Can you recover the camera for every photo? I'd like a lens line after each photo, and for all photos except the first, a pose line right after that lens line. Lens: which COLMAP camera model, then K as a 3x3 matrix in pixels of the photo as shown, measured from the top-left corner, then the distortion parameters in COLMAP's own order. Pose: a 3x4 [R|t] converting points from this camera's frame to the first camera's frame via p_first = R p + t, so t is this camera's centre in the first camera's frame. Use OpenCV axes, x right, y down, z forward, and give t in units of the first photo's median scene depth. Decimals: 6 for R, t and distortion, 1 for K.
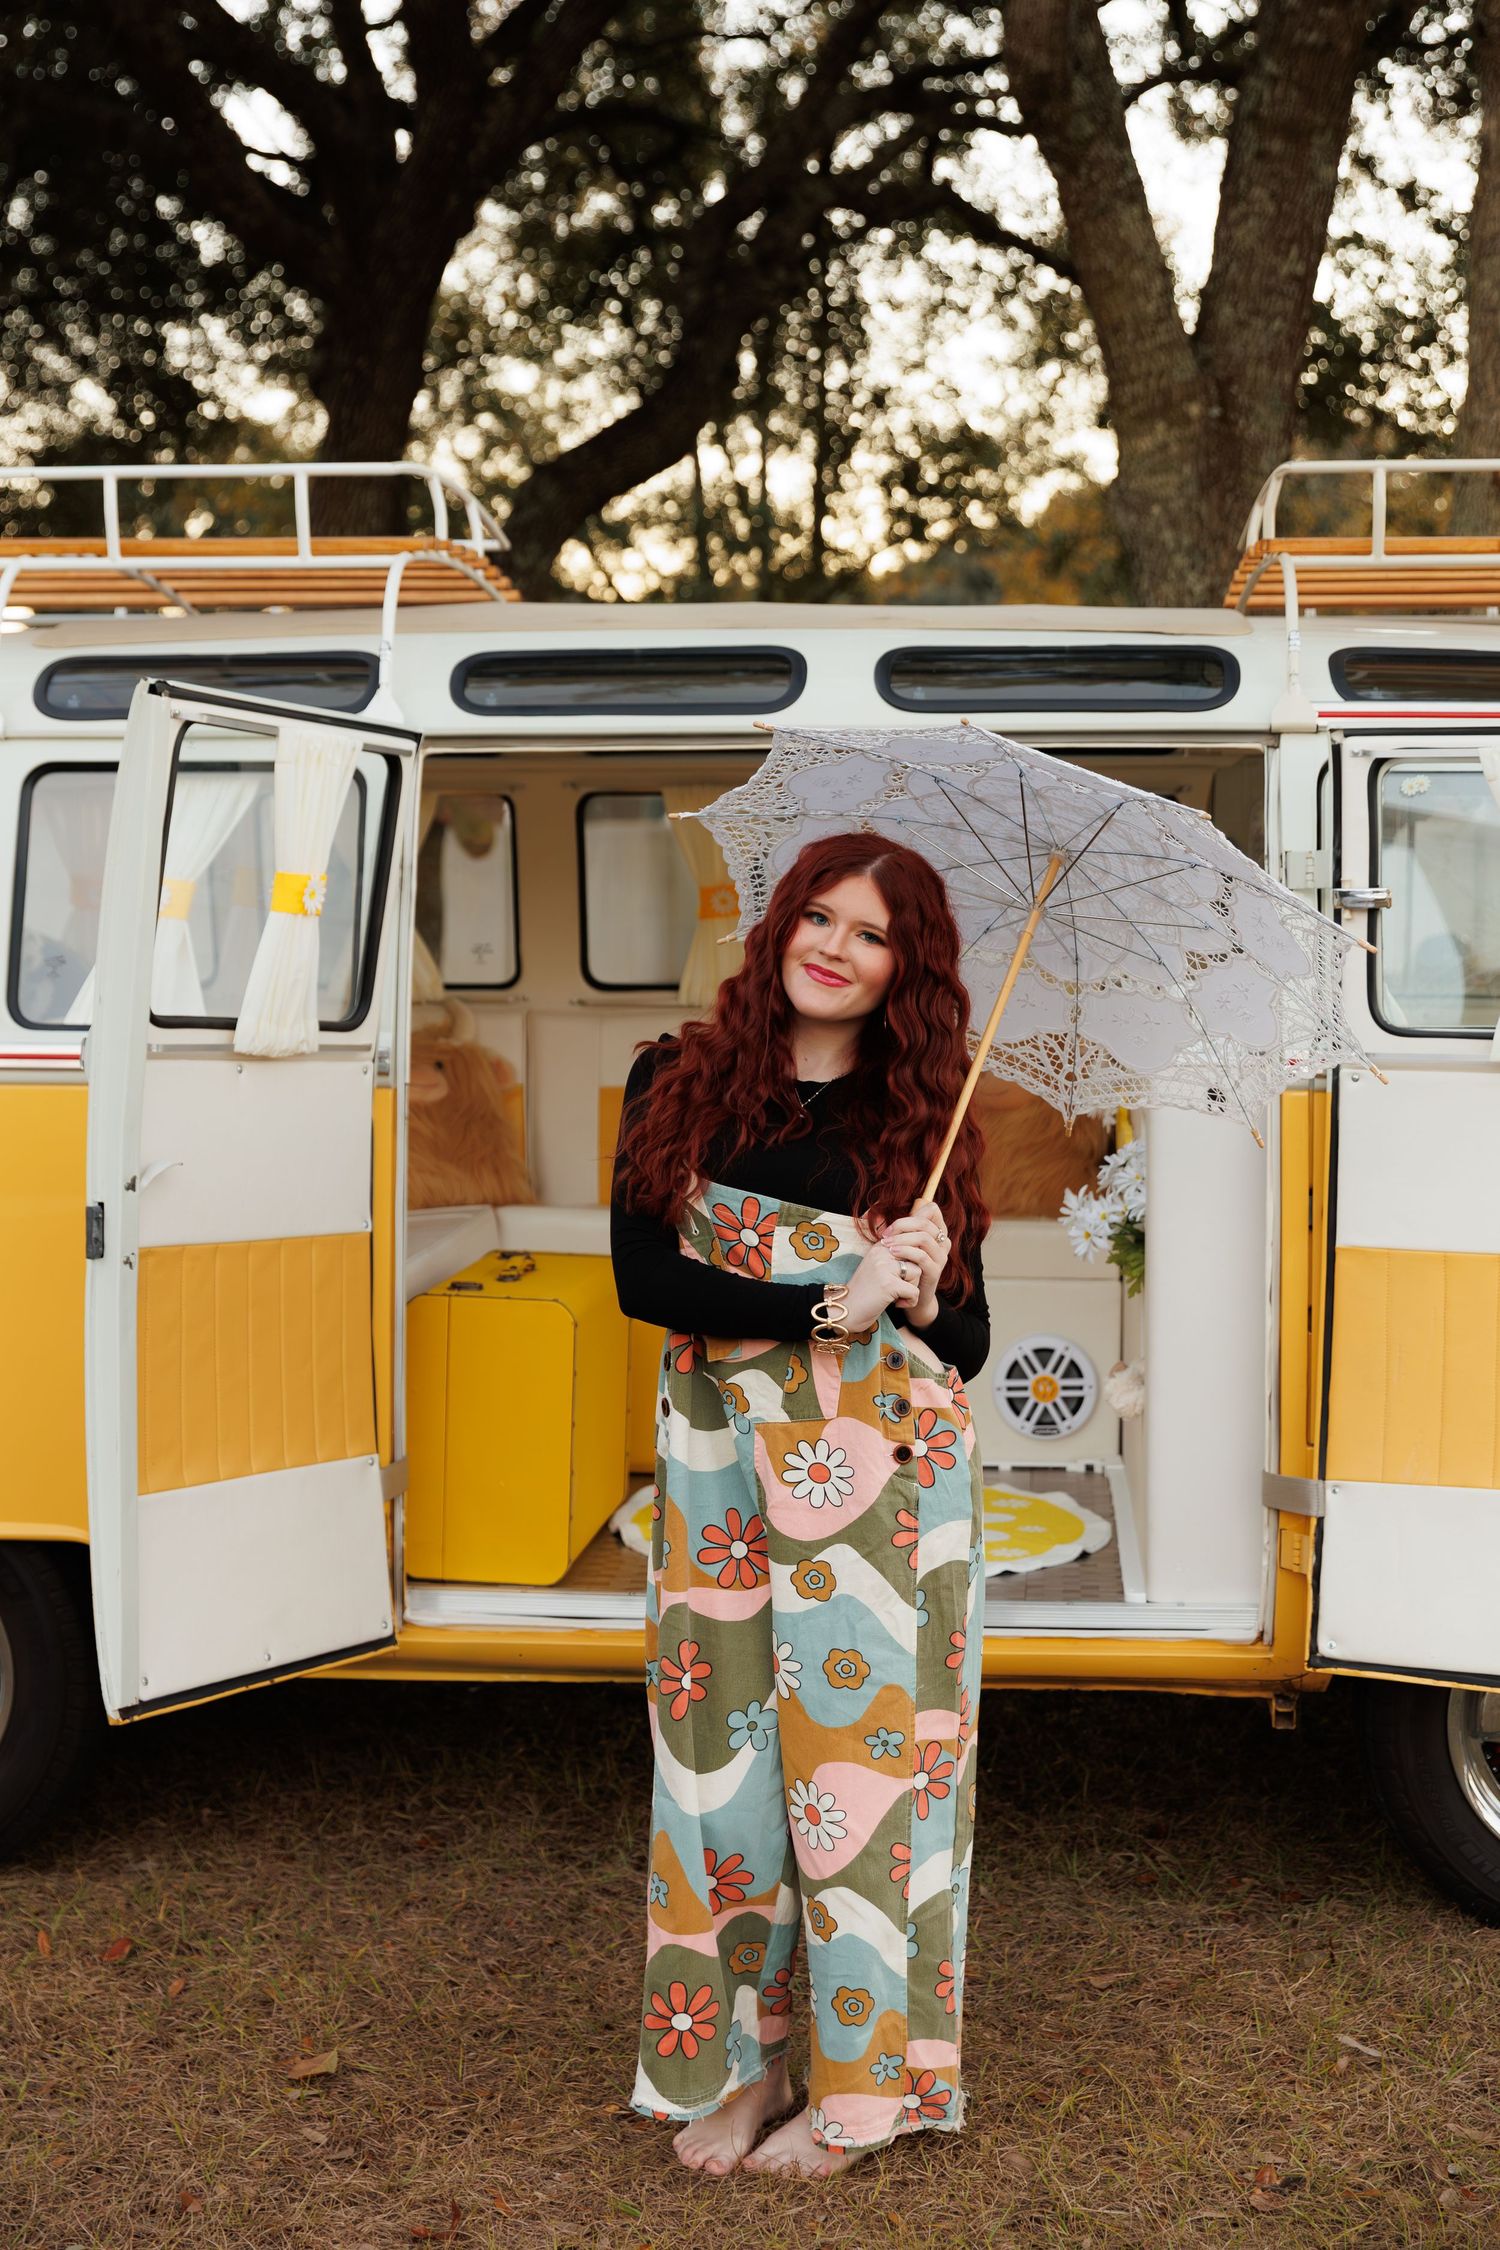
lens RADIAL K [[3216.7, 0, 685.7], [0, 3216.7, 1056.6], [0, 0, 1]] dist [0.006993, 0.015628]
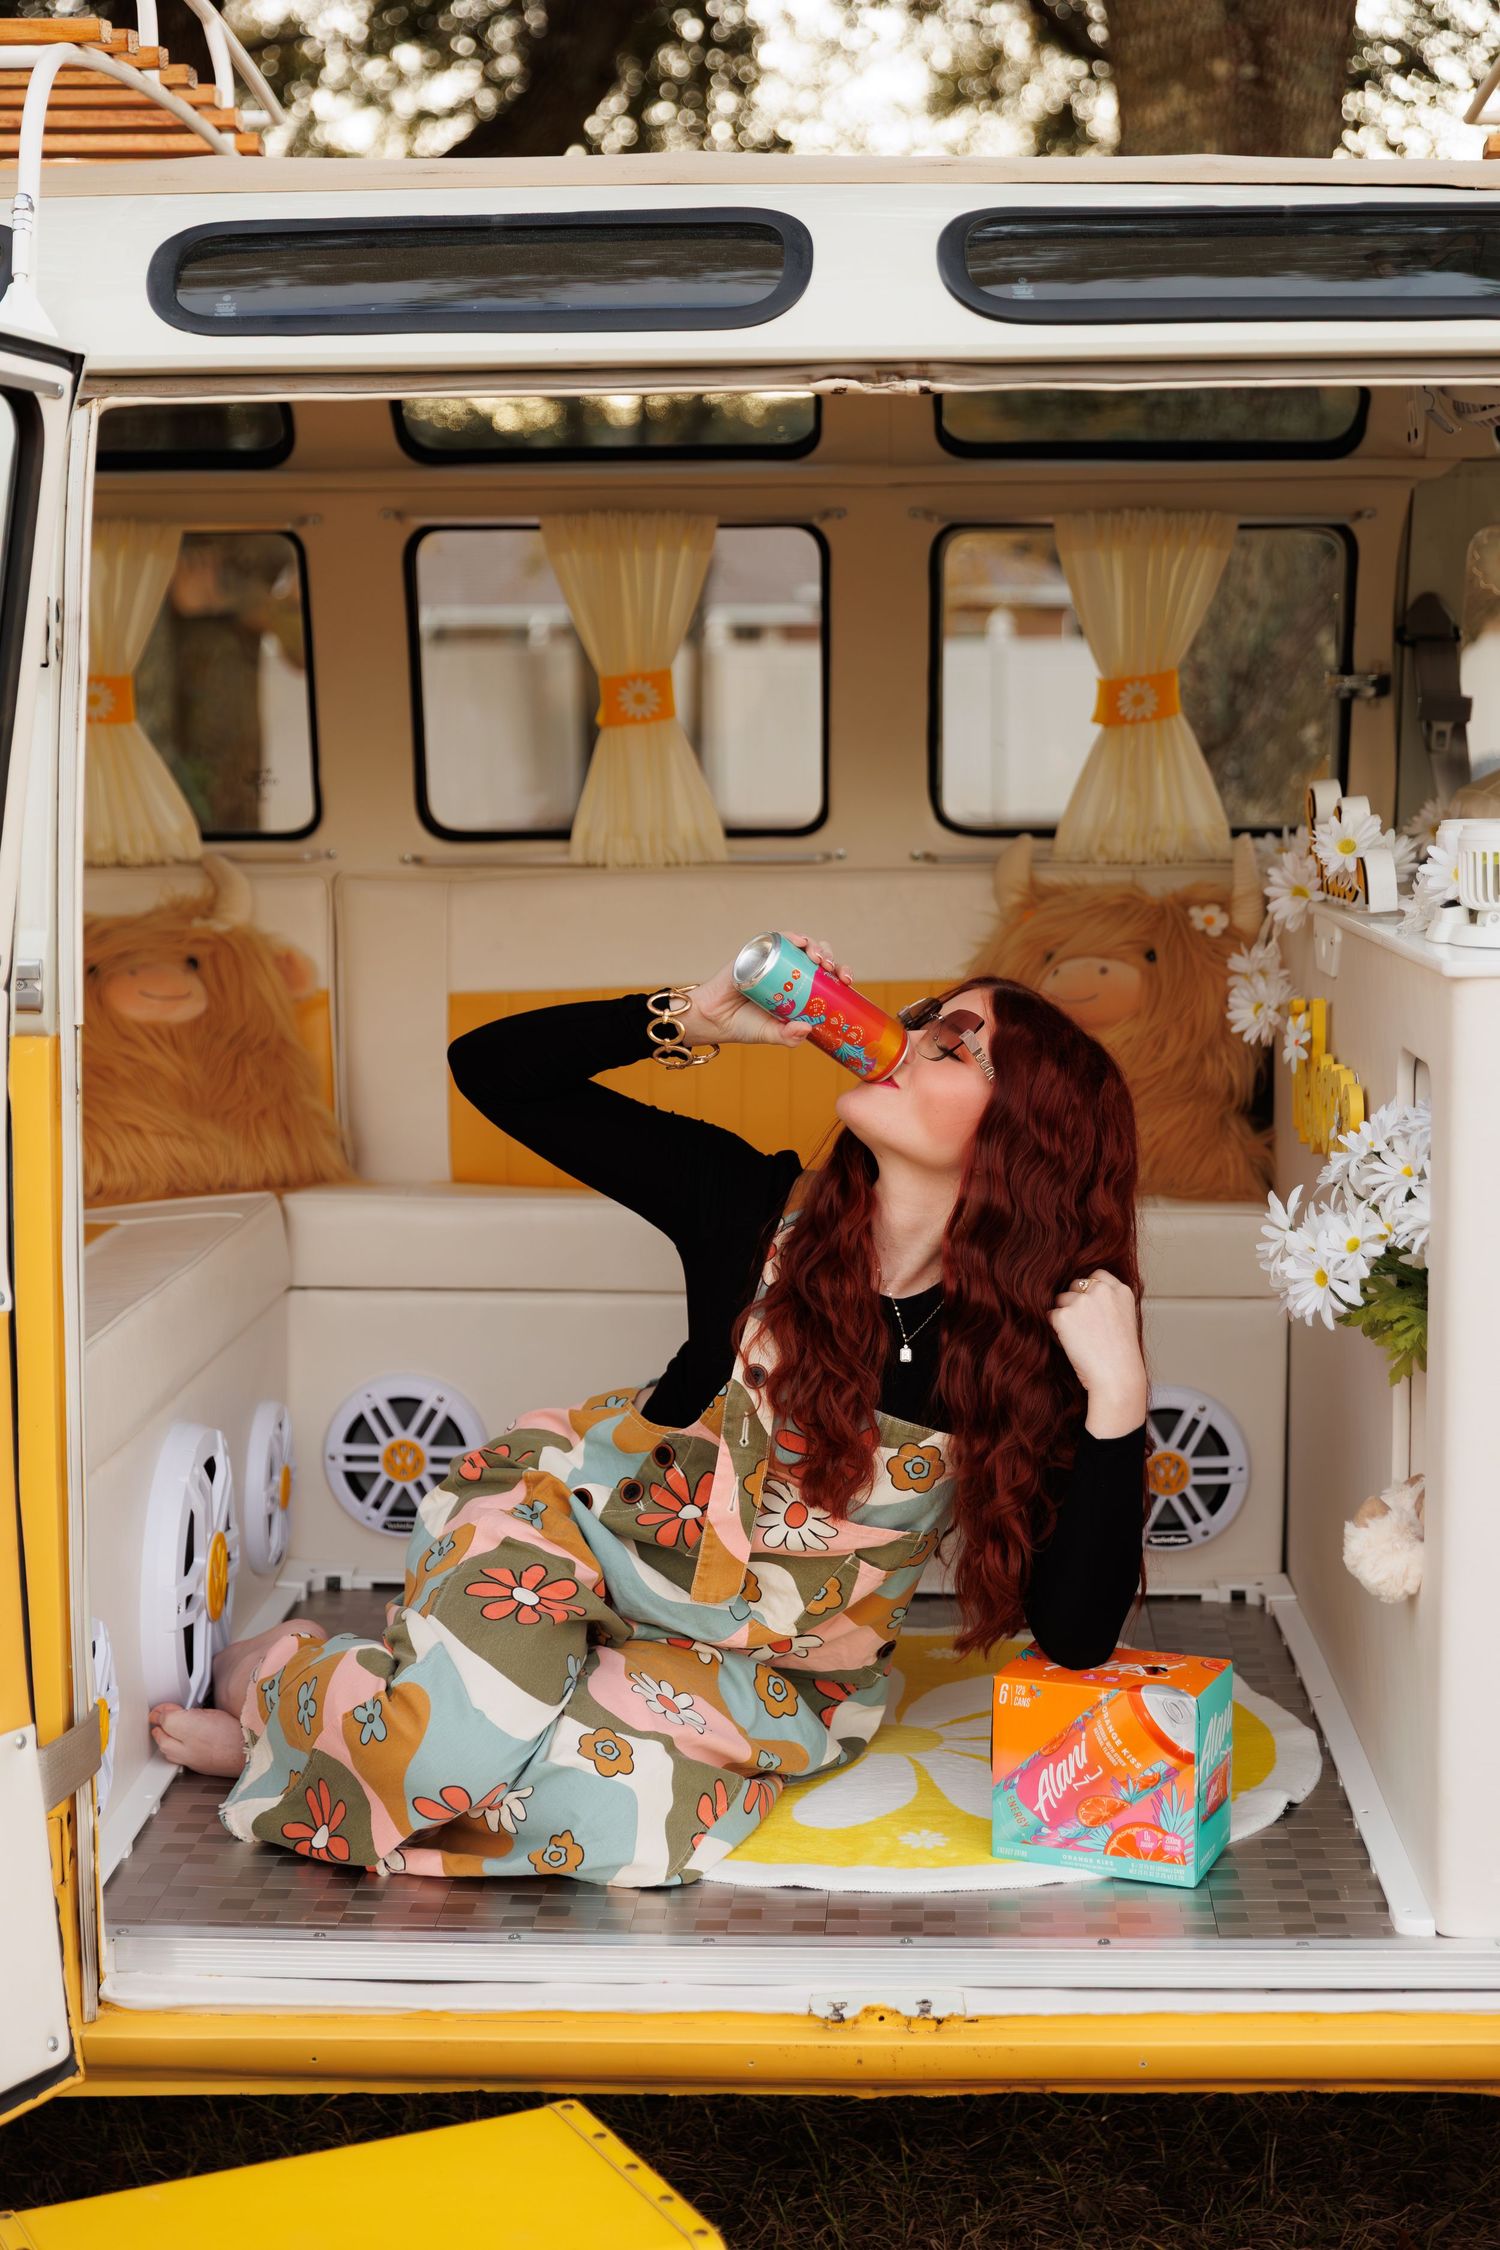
lens RADIAL K [[3018.3, 0, 750.0], [0, 3018.3, 1125.0], [0, 0, 1]] dist [-0.019485, 0.008373]
pose [[0.997750, -0.015618, 0.065199, -0.007152], [0.010503, 0.996892, 0.078071, -0.011635], [-0.066216, -0.077210, 0.994814, 0.438679]]
